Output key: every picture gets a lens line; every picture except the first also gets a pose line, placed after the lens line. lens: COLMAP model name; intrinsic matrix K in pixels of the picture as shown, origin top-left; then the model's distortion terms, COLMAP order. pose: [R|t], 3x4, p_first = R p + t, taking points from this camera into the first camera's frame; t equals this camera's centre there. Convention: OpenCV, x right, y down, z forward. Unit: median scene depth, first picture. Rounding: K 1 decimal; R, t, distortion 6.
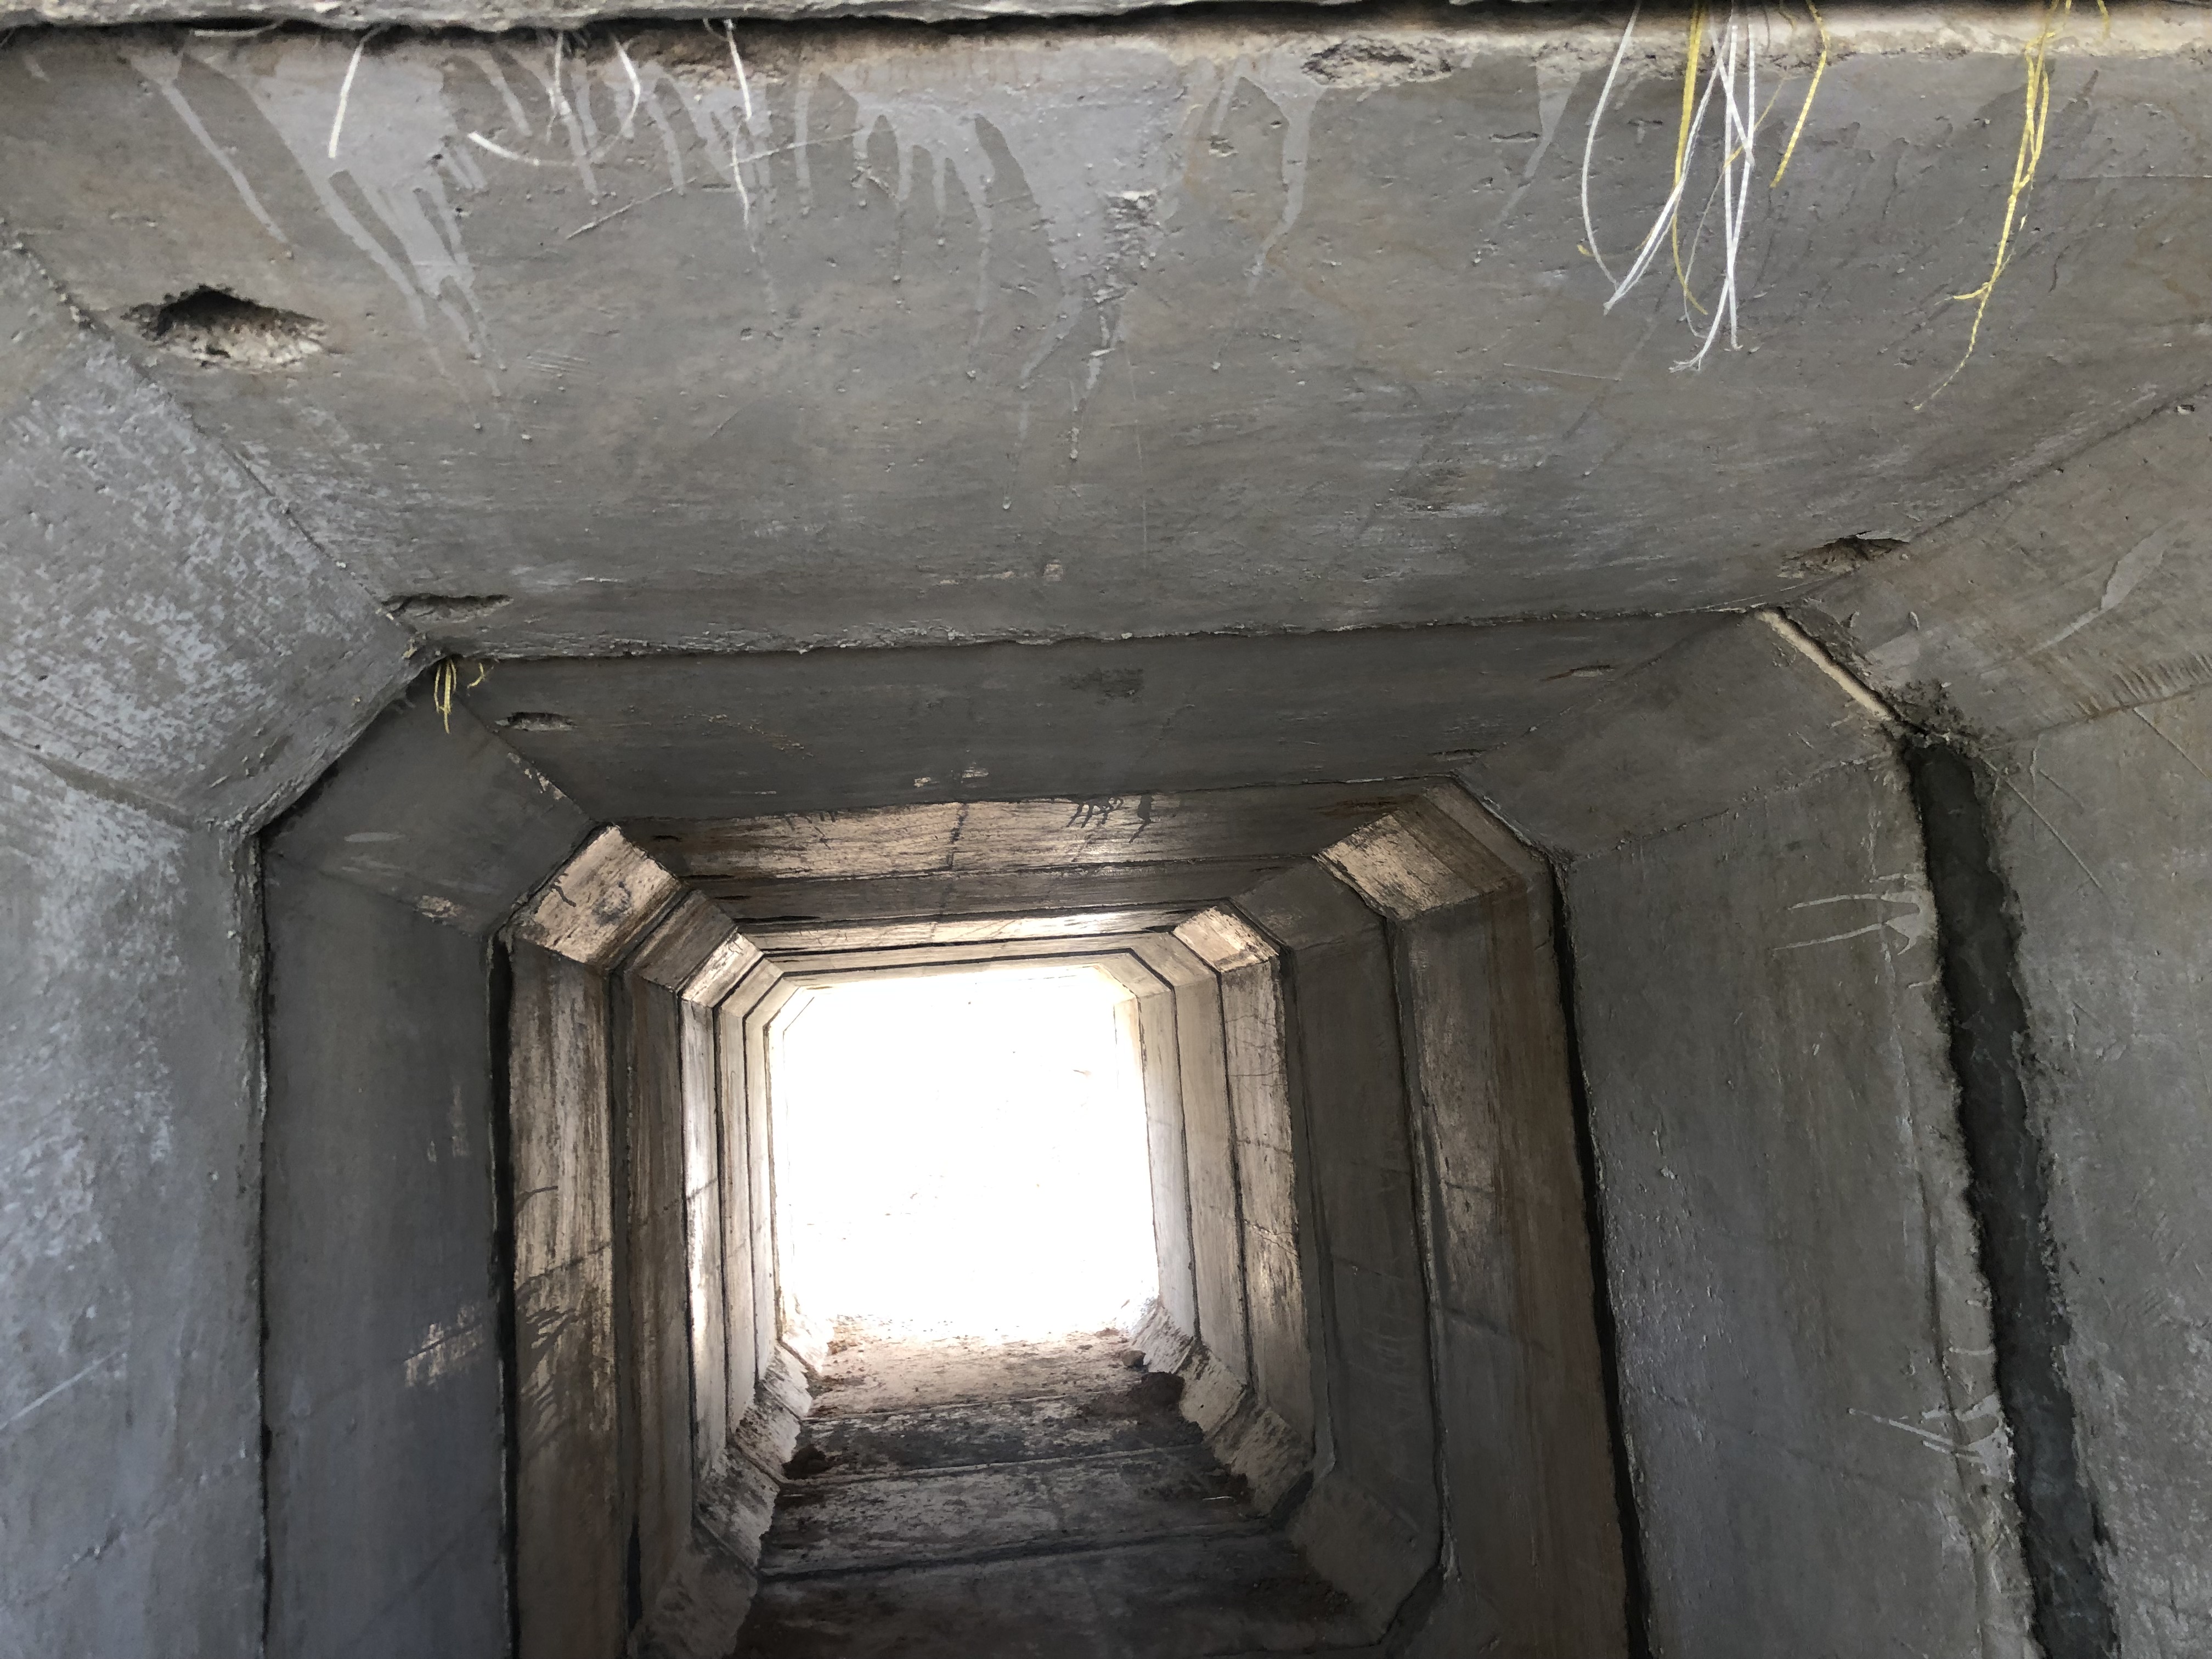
lens RADIAL K [[1803.2, 0, 1066.3], [0, 1803.2, 776.0], [0, 0, 1]] dist [0.025199, -0.020580]
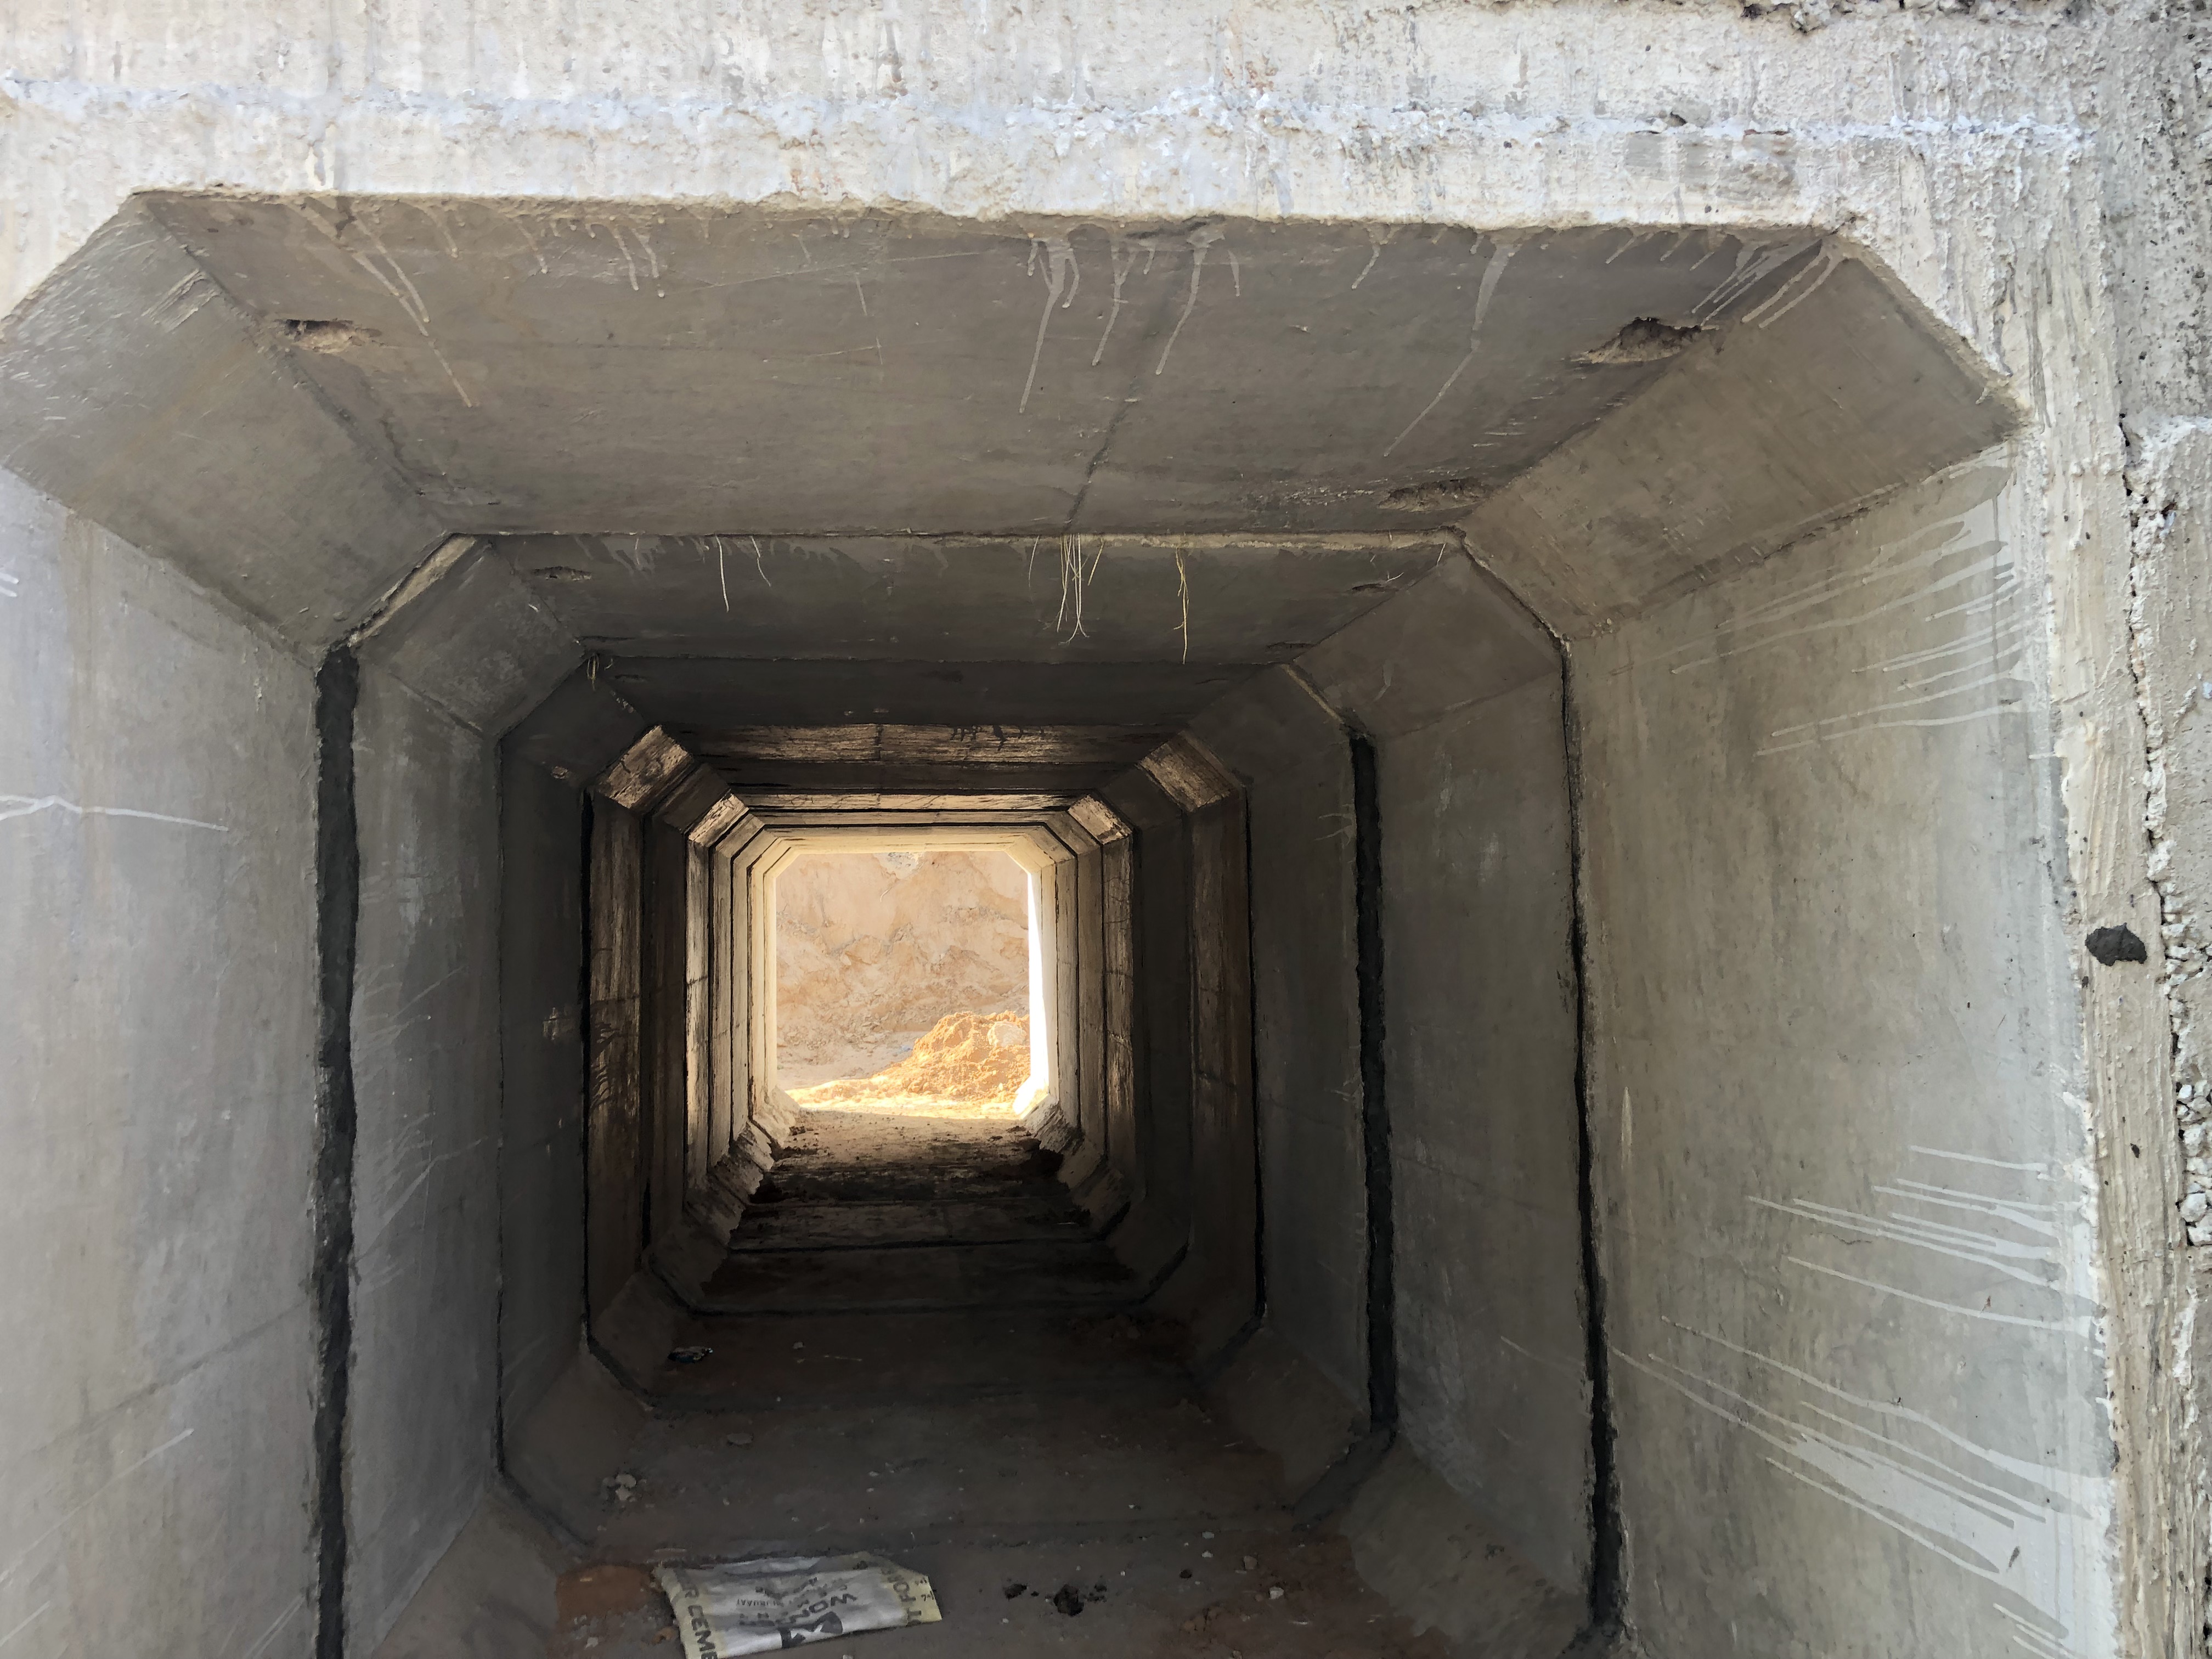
lens RADIAL K [[1803.2, 0, 1092.6], [0, 1803.2, 833.9], [0, 0, 1]] dist [0.025199, -0.020580]
pose [[0.998064, 0.057986, 0.022489, 0.057705], [-0.059981, 0.993019, 0.101562, -0.035195], [-0.016443, -0.102715, 0.994575, -0.341002]]
